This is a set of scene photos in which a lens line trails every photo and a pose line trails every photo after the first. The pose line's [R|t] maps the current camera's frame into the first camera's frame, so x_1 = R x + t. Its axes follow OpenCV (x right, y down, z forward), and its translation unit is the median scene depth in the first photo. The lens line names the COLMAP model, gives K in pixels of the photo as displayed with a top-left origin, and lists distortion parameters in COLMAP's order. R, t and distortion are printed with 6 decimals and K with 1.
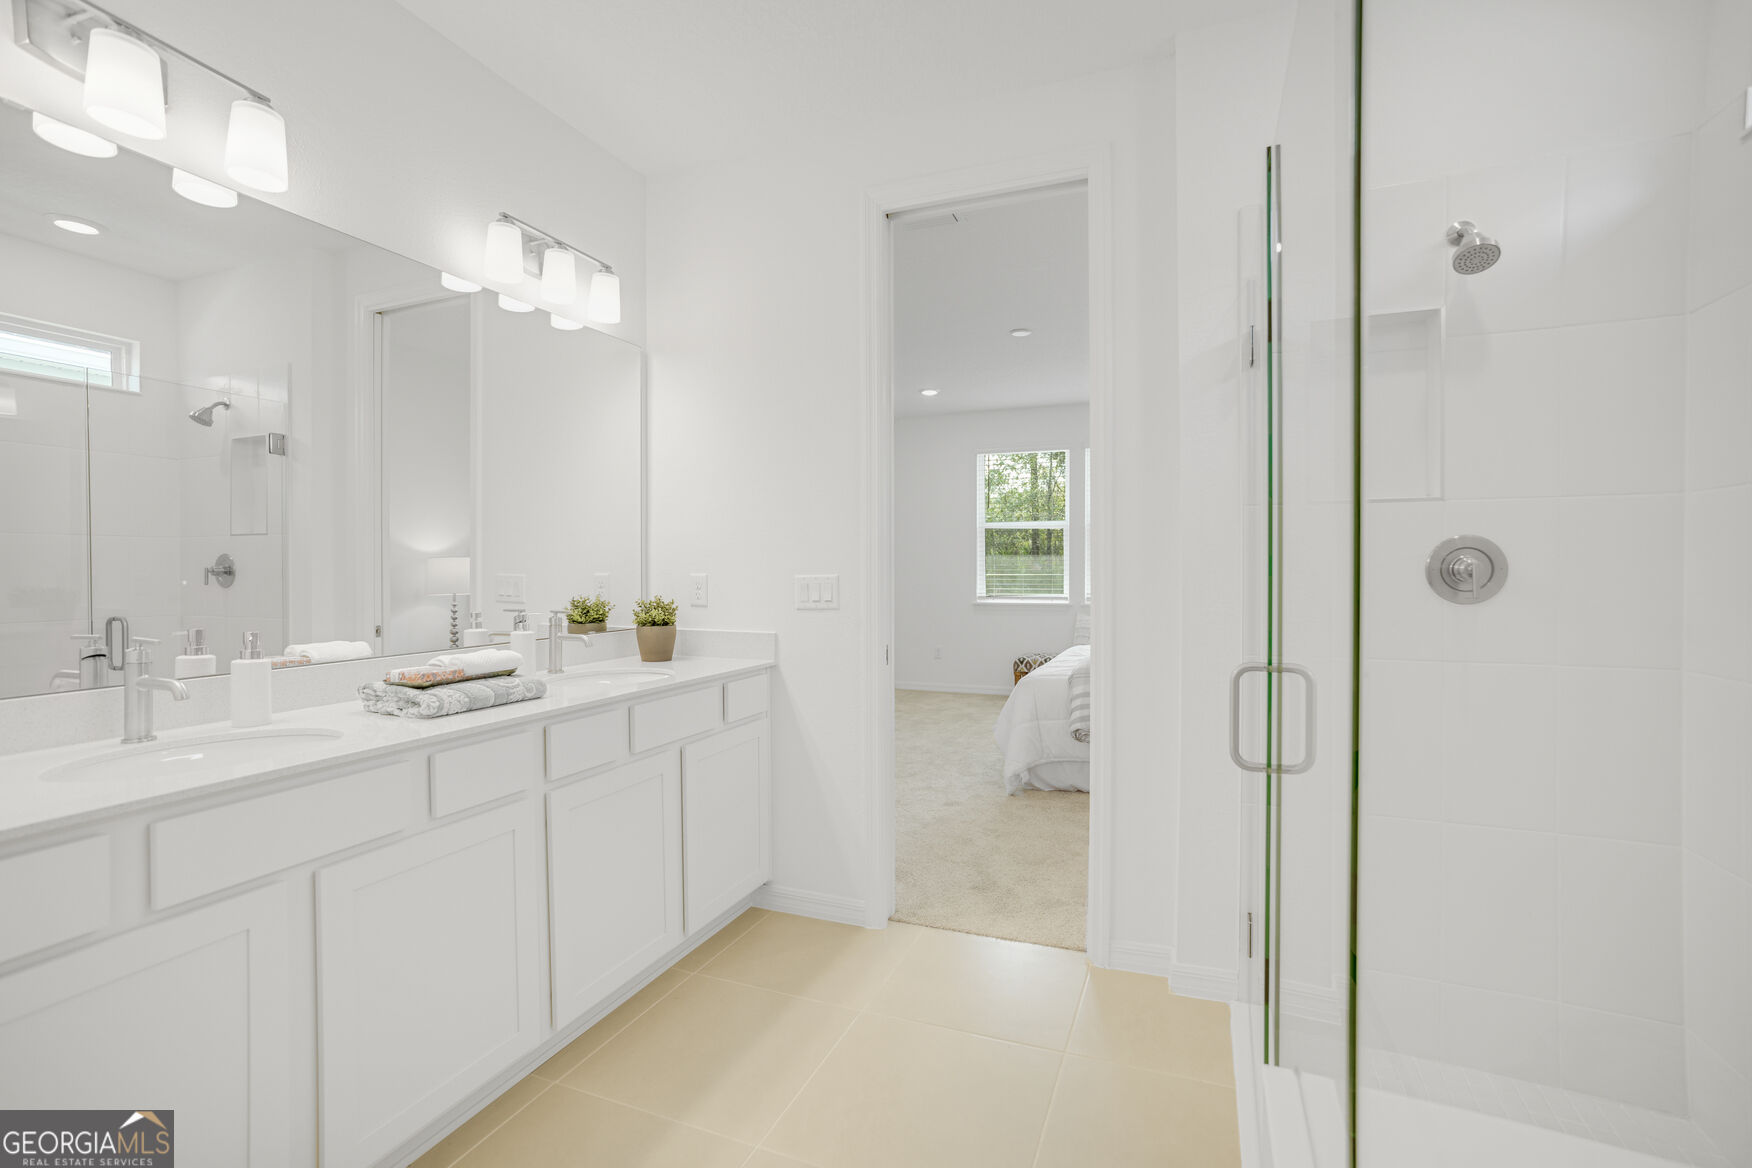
lens RADIAL K [[730.8, 0, 876.4], [0, 730.8, 573.2], [0, 0, 1]] dist [-0.005439, -0.000441]
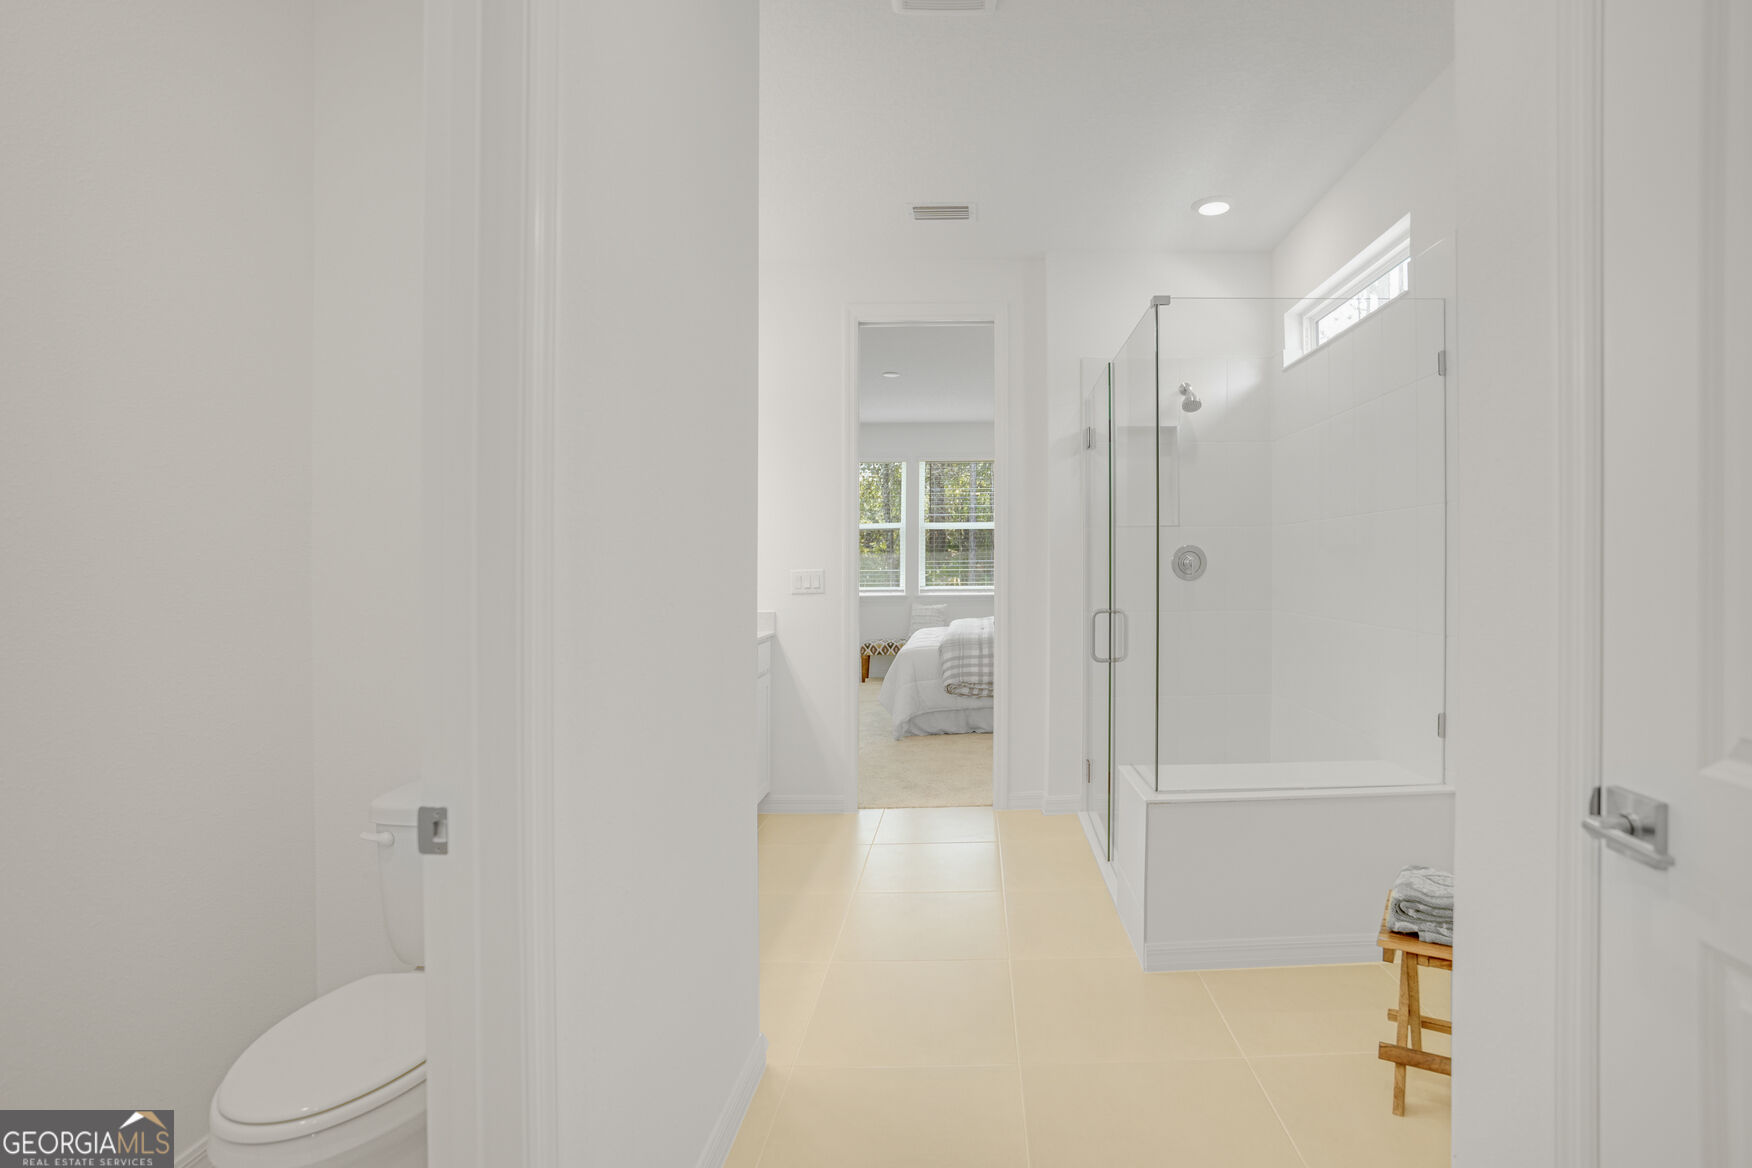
lens RADIAL K [[835.8, 0, 876.0], [0, 835.8, 584.0], [0, 0, 1]] dist [-0.058077, 0.028262]
pose [[0.948763, -0.015267, 0.315618, -0.464269], [0.010961, 0.999821, 0.015412, 0.006717], [-0.315797, -0.011163, 0.948761, -0.569885]]
